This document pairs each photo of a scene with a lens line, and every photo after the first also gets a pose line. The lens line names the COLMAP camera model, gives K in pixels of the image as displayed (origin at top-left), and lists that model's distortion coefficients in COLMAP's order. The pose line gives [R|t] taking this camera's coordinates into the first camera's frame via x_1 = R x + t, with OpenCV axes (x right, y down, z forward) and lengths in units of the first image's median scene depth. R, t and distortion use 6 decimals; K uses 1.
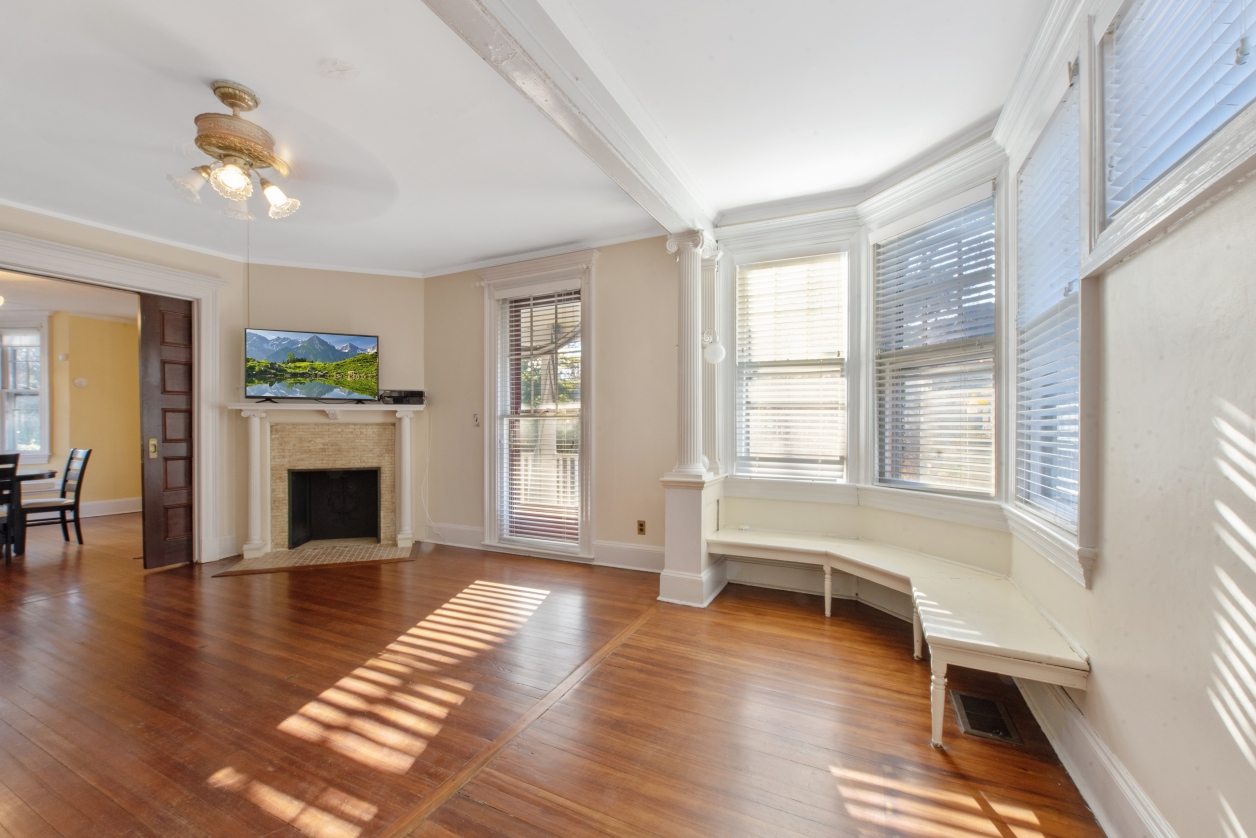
lens RADIAL K [[502.0, 0, 624.0], [0, 502.0, 428.0], [0, 0, 1]] dist [-0.000208, 0.000070]
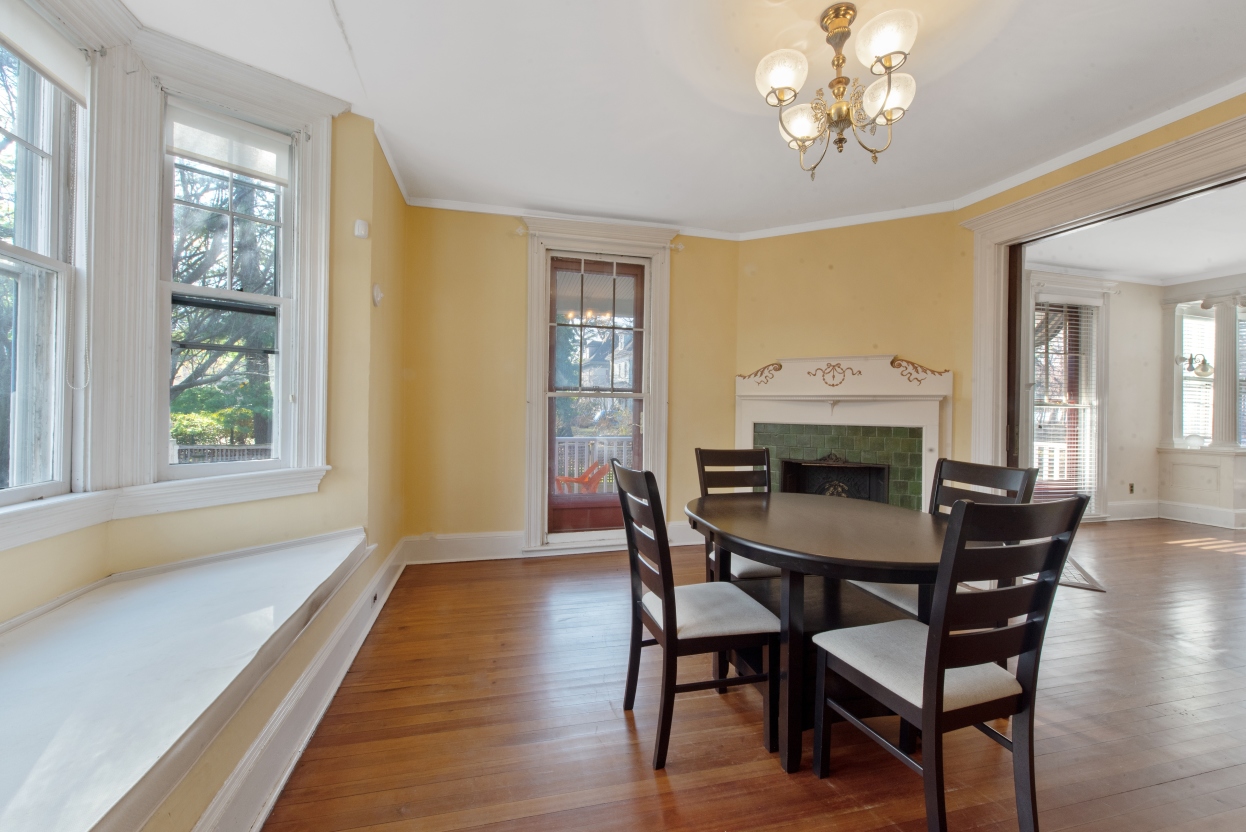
lens RADIAL K [[484.1, 0, 606.3], [0, 484.1, 410.4], [0, 0, 1]] dist [-0.001178, -0.000113]
pose [[0.774280, 0.014408, 0.632679, -1.729181], [-0.023009, 0.999721, 0.005393, -0.000488], [-0.632425, -0.018733, 0.774395, 0.804840]]
